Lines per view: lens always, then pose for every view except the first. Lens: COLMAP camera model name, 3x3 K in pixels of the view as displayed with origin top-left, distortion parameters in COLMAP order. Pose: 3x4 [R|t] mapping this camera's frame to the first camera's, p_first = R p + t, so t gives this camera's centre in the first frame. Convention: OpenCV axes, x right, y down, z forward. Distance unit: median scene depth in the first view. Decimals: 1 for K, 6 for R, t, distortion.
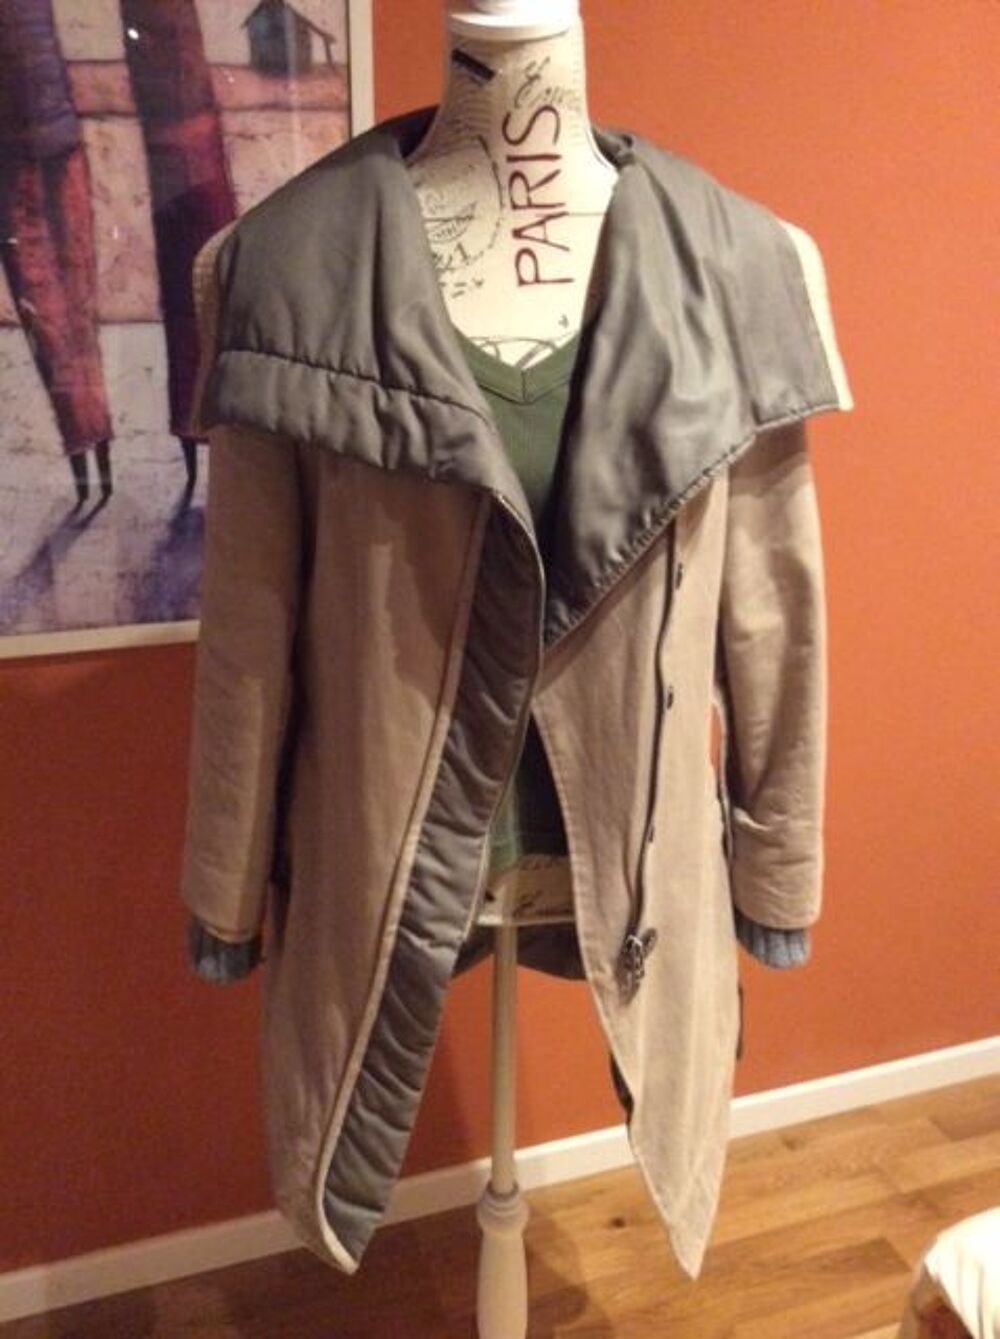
lens RADIAL K [[1263.0, 0, 506.7], [0, 1263.0, 668.0], [0, 0, 1]] dist [0.023642, 0.000000]
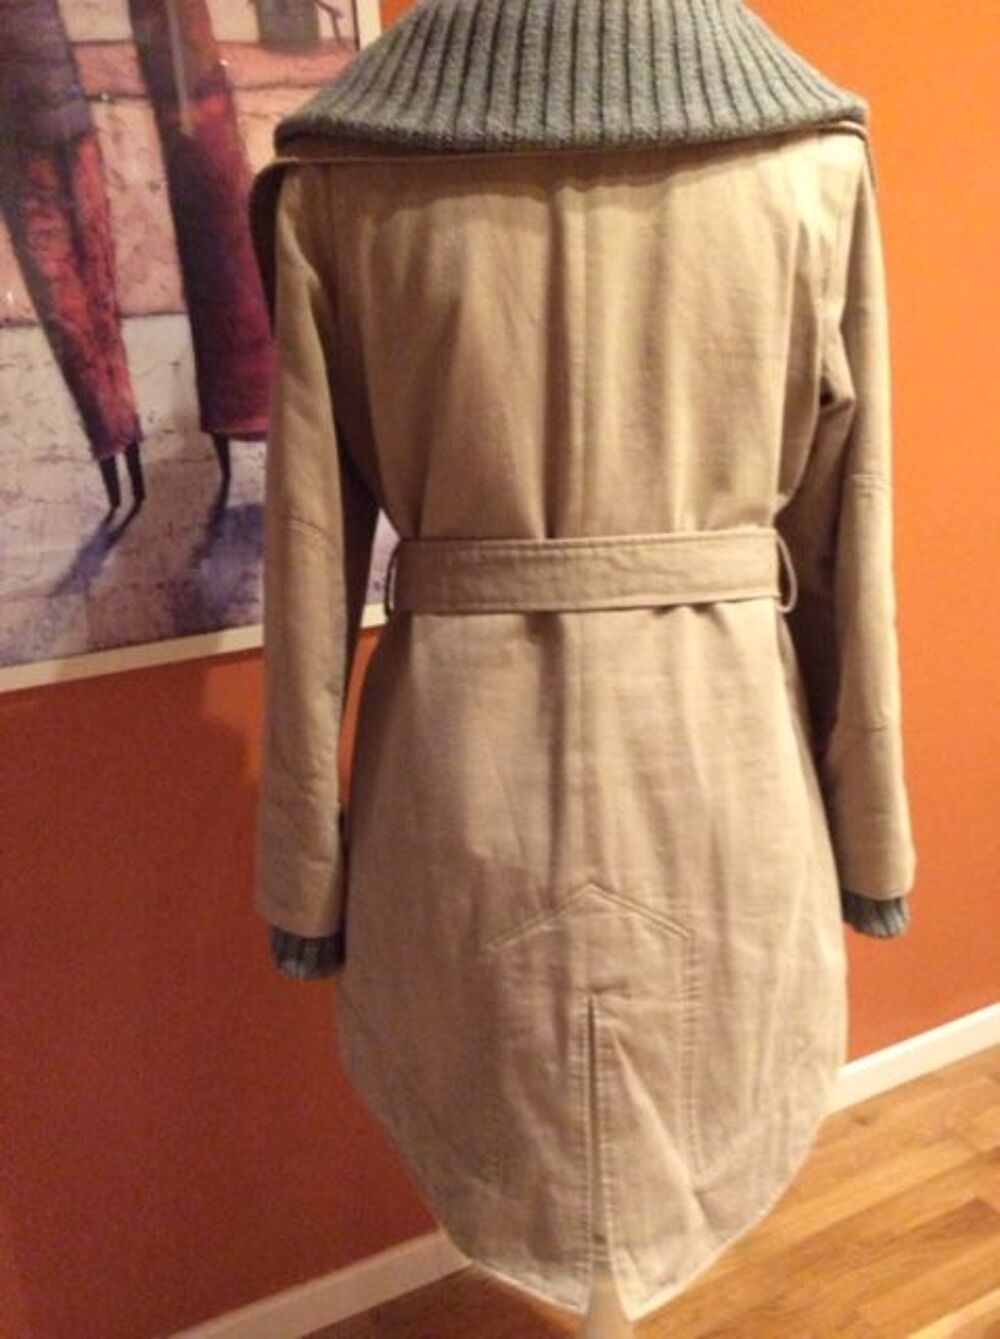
lens RADIAL K [[1263.0, 0, 498.4], [0, 1263.0, 673.9], [0, 0, 1]] dist [0.023642, 0.000000]
pose [[0.988468, -0.102271, 0.111679, -0.175420], [0.108016, 0.993054, -0.046648, 0.065016], [-0.106133, 0.058173, 0.992649, 0.049693]]
